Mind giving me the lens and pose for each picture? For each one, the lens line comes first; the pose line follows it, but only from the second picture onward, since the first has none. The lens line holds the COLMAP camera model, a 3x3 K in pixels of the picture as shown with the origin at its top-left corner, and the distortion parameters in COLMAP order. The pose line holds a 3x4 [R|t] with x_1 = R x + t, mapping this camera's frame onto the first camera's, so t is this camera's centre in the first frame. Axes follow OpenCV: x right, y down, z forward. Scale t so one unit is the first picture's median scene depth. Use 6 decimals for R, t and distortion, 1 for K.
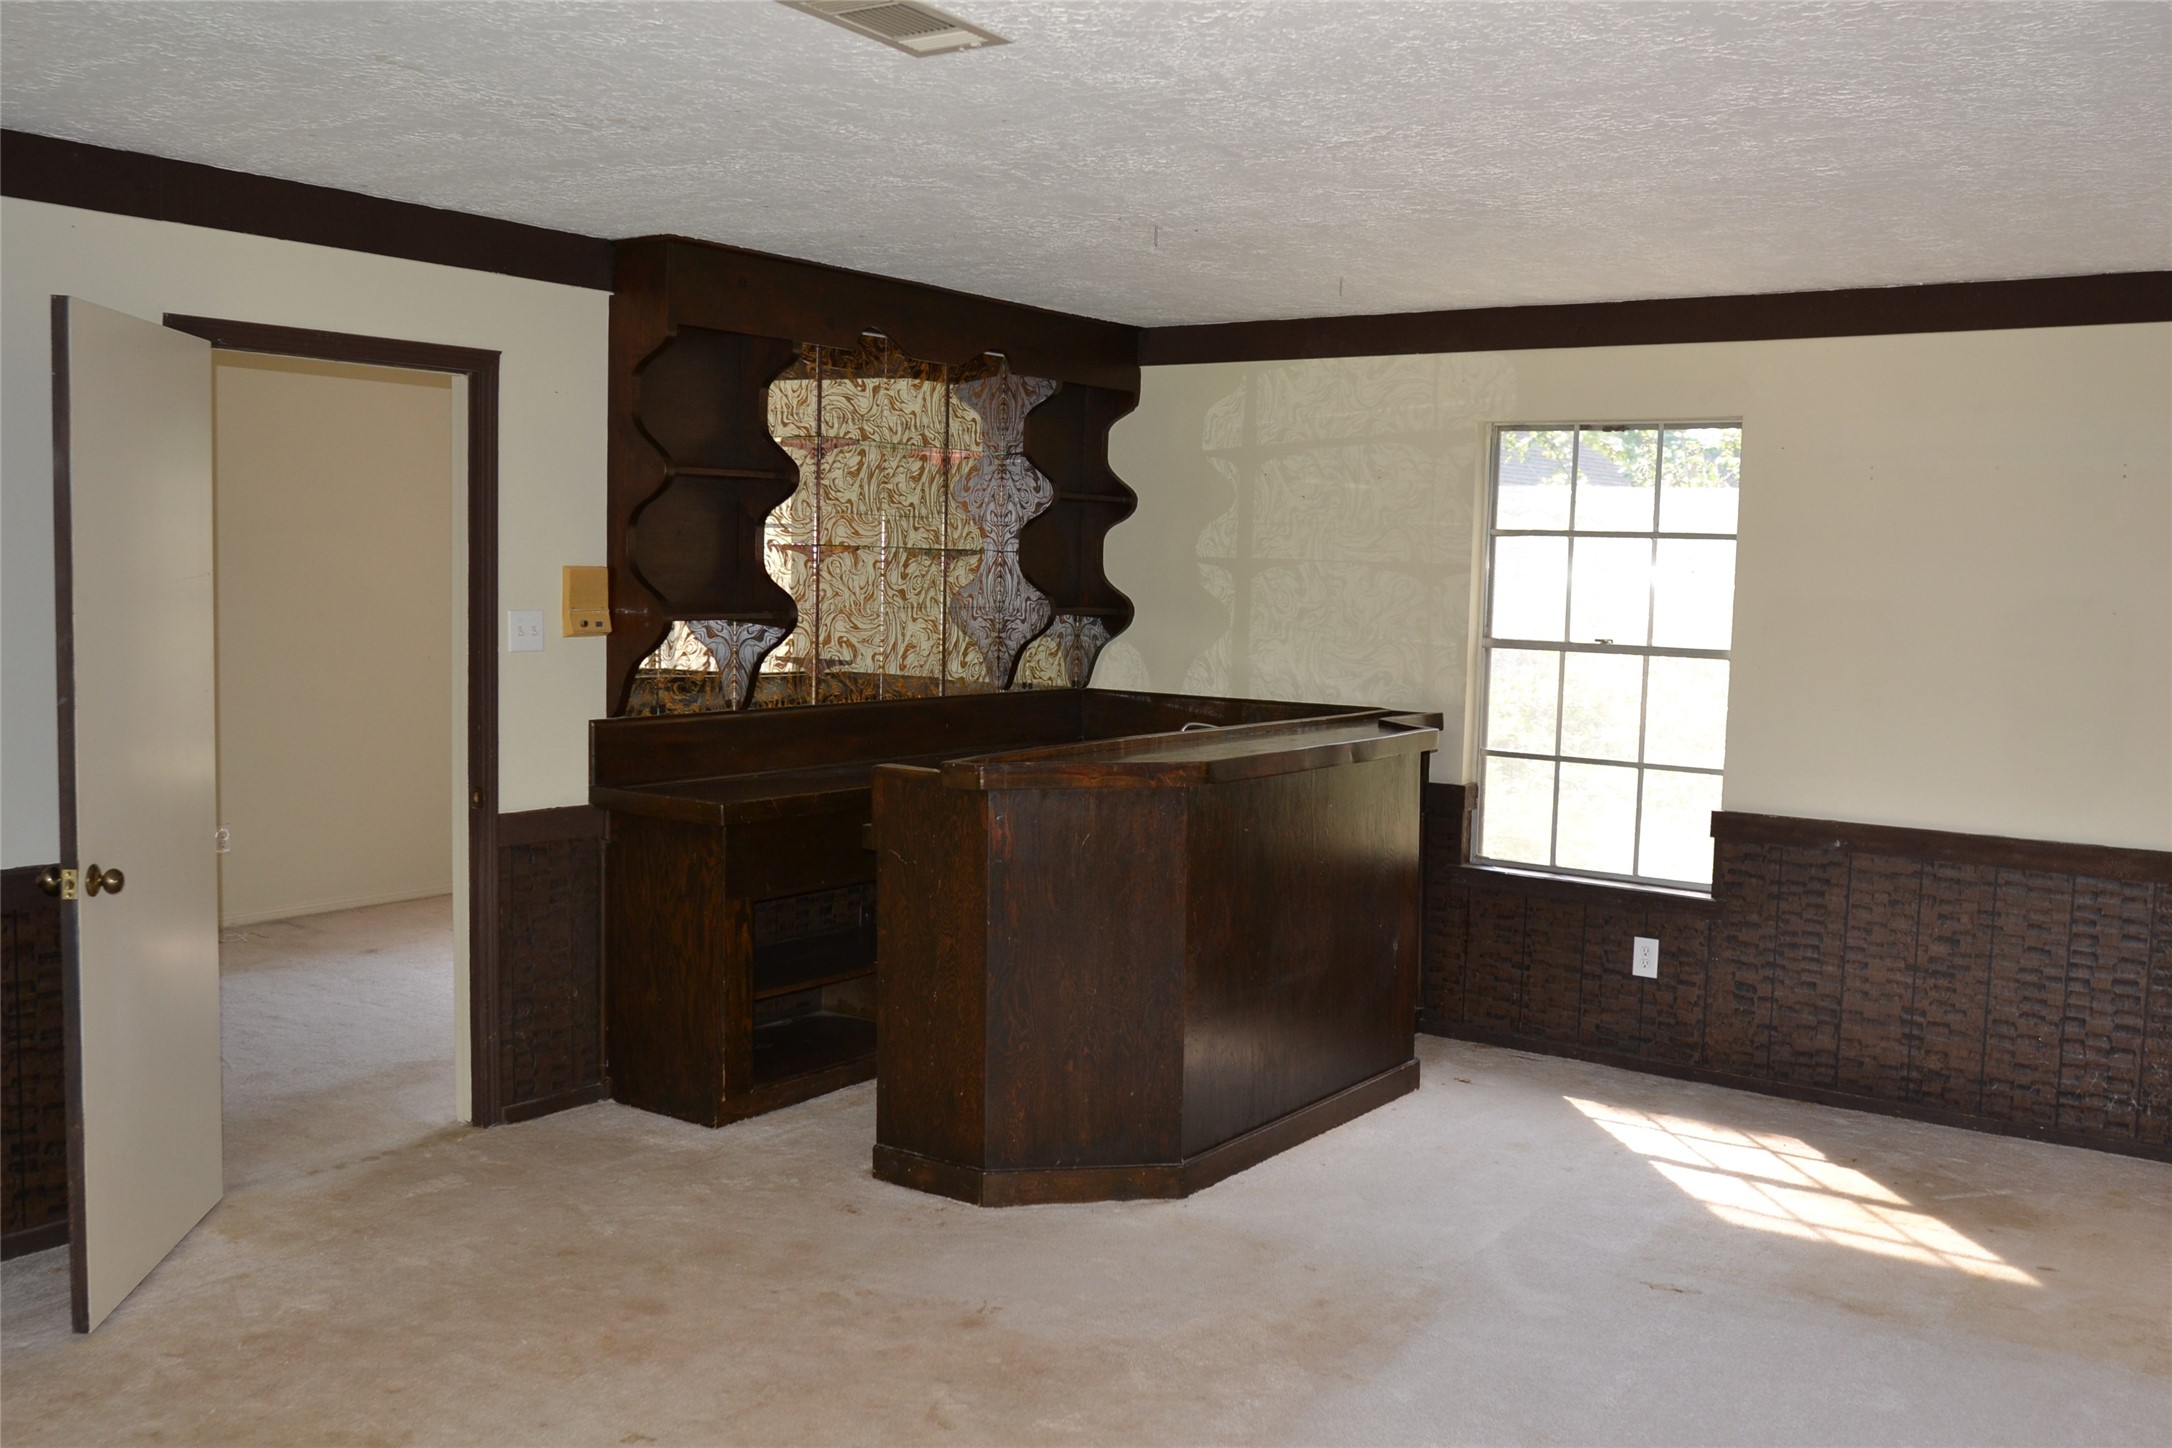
lens RADIAL K [[1954.2, 0, 1084.9], [0, 1954.2, 728.9], [0, 0, 1]] dist [-0.040014, 0.019601]
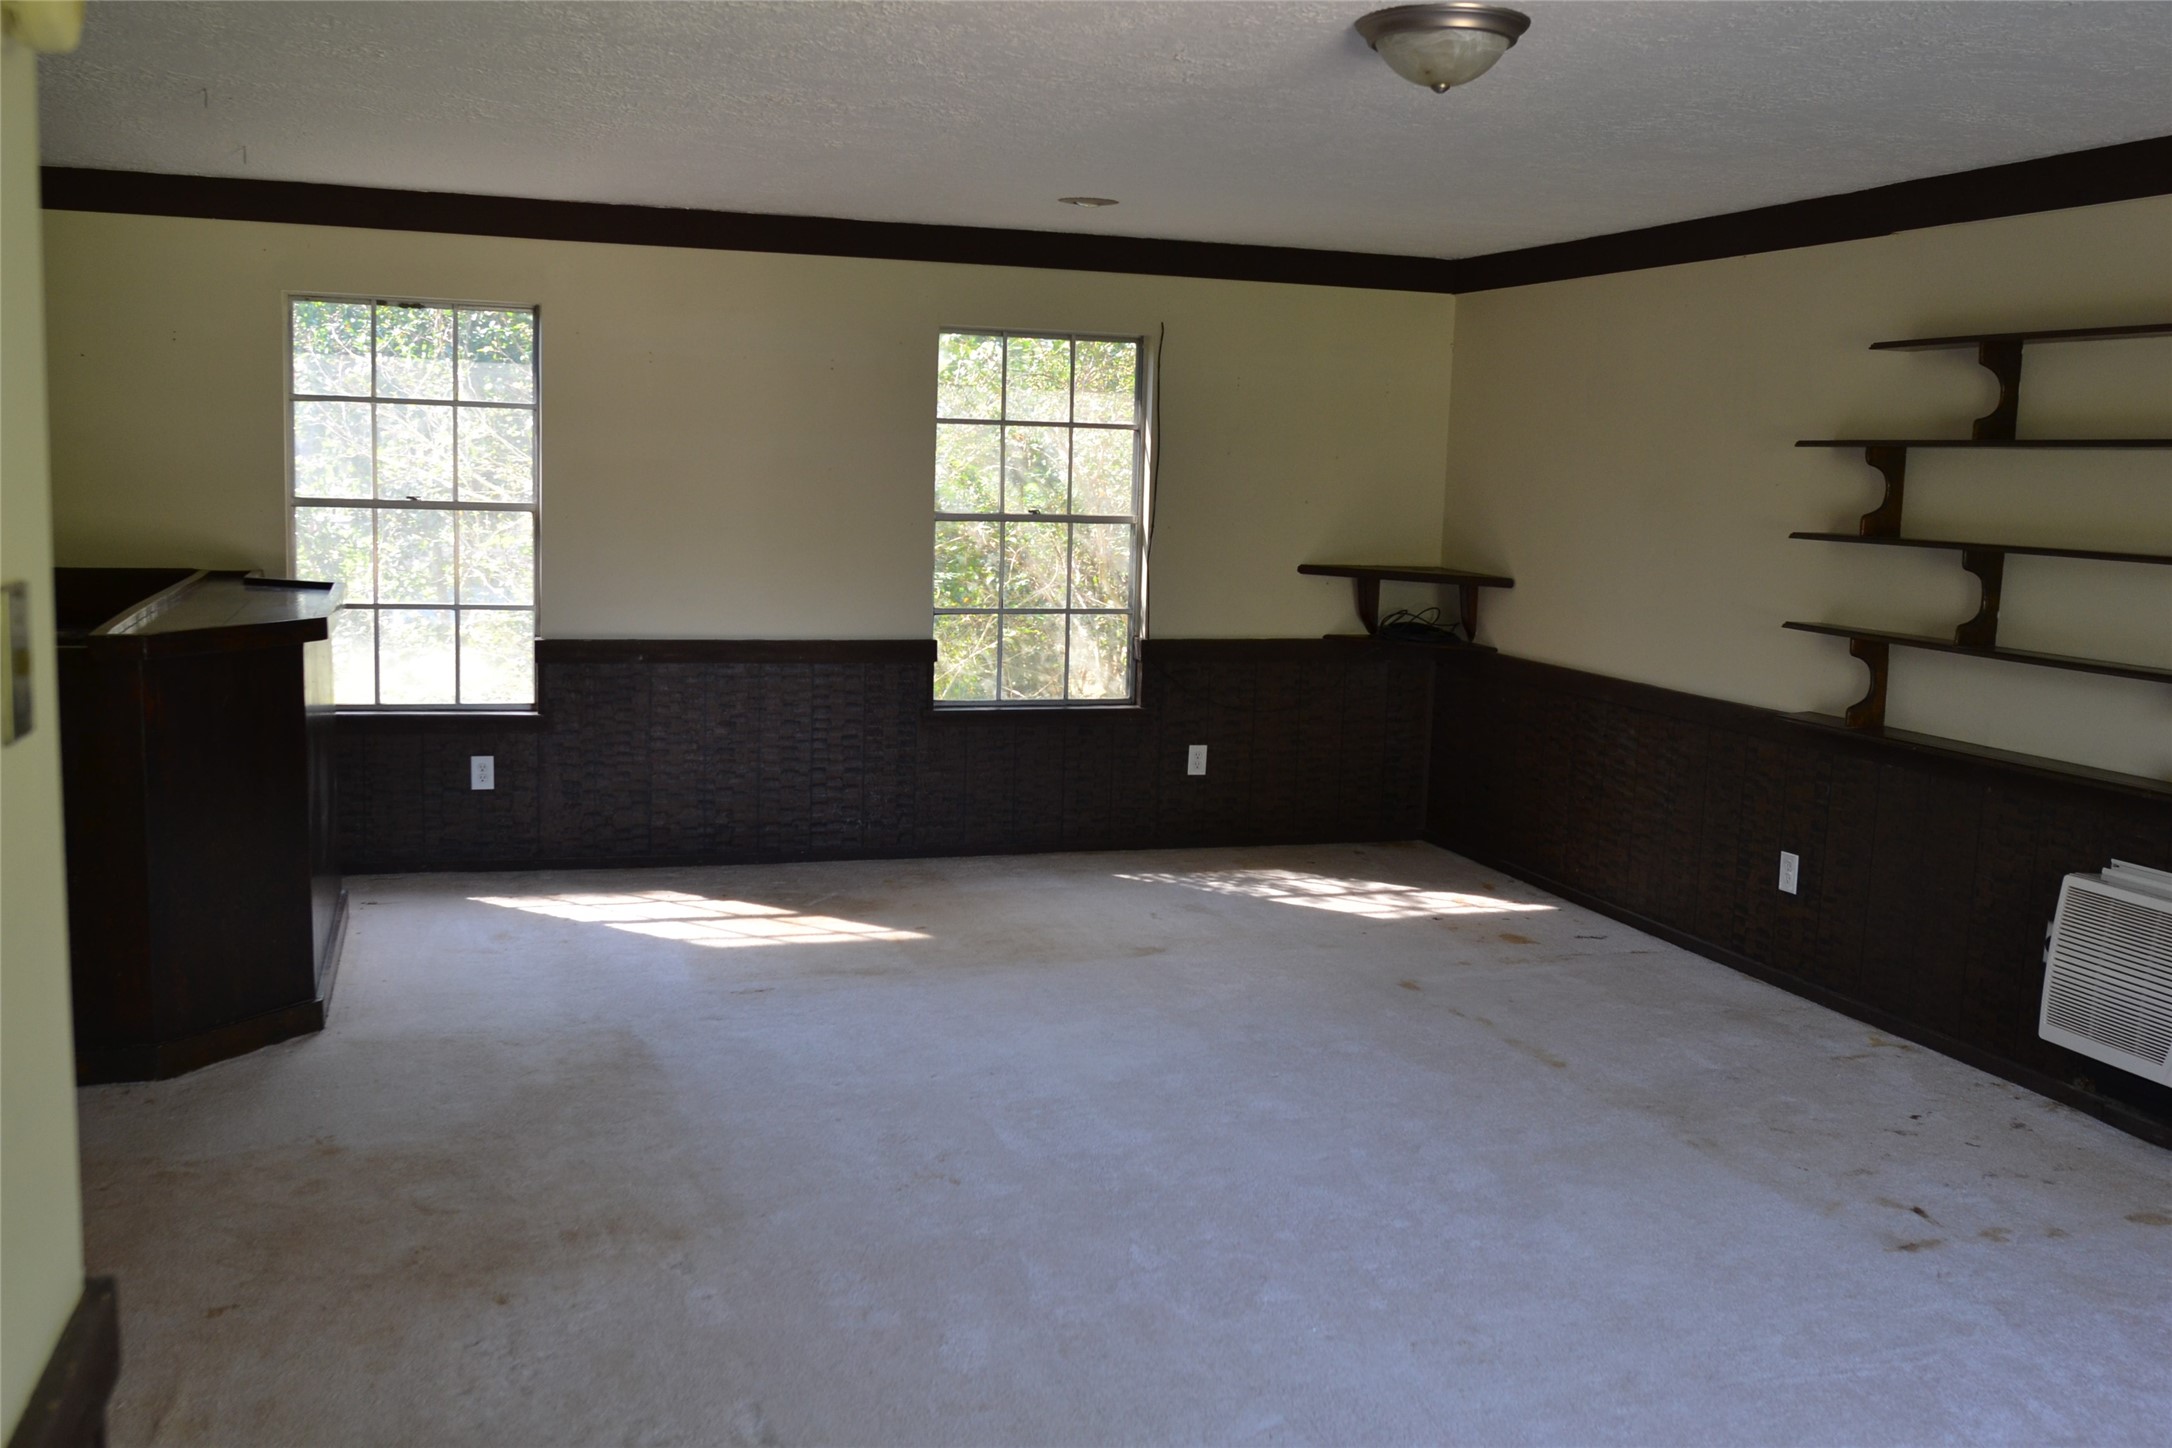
lens RADIAL K [[1954.2, 0, 1077.2], [0, 1954.2, 734.0], [0, 0, 1]] dist [-0.040014, 0.019601]
pose [[0.592831, -0.114142, 0.797197, -0.444039], [0.051462, 0.993251, 0.103944, -0.007526], [-0.803681, -0.020596, 0.594704, 0.032029]]
